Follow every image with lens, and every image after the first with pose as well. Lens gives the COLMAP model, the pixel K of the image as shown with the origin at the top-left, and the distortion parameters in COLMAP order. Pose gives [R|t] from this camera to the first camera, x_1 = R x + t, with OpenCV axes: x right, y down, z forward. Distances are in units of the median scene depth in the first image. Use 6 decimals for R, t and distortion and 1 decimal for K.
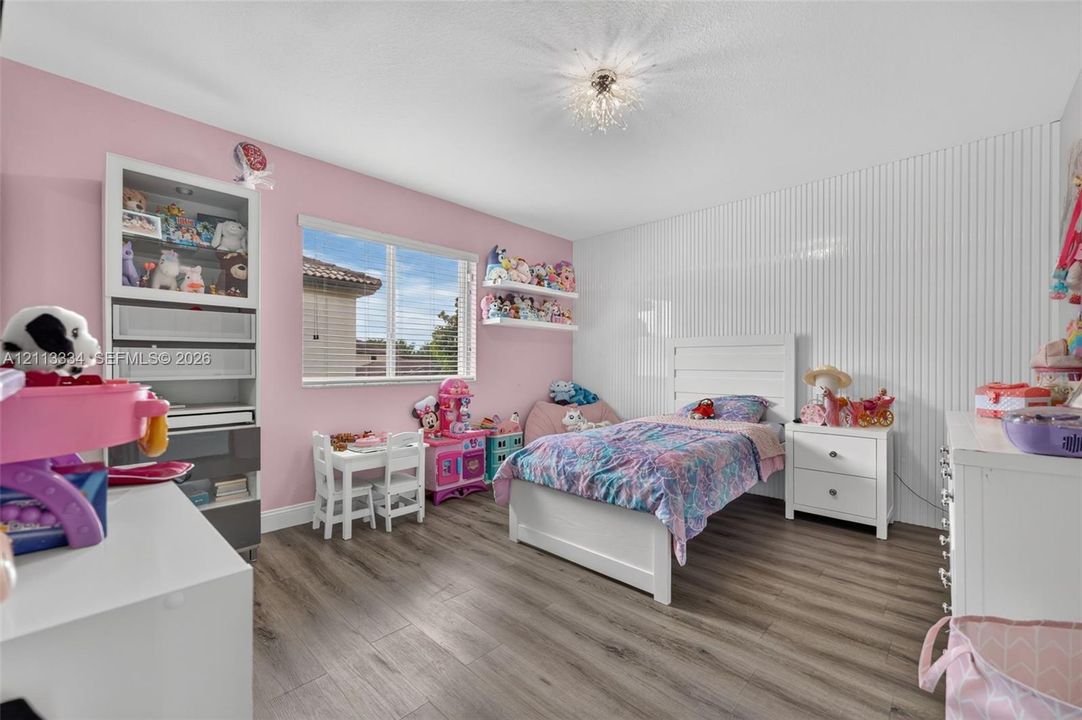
lens RADIAL K [[438.1, 0, 543.0], [0, 438.1, 360.7], [0, 0, 1]] dist [0.000253, 0.000248]
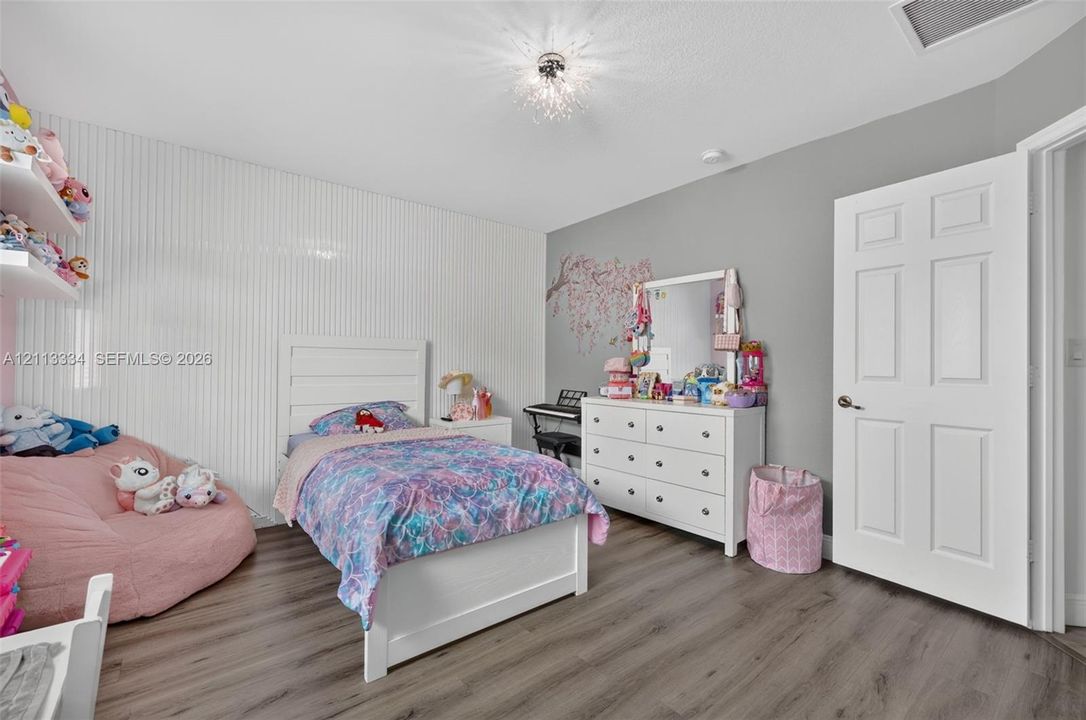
lens RADIAL K [[465.2, 0, 547.5], [0, 465.2, 363.5], [0, 0, 1]] dist [-0.004955, 0.001088]
pose [[0.127787, 0.006036, 0.991783, -0.765305], [-0.010369, 0.999935, -0.004750, -0.002722], [-0.991747, -0.009677, 0.127841, 0.830964]]
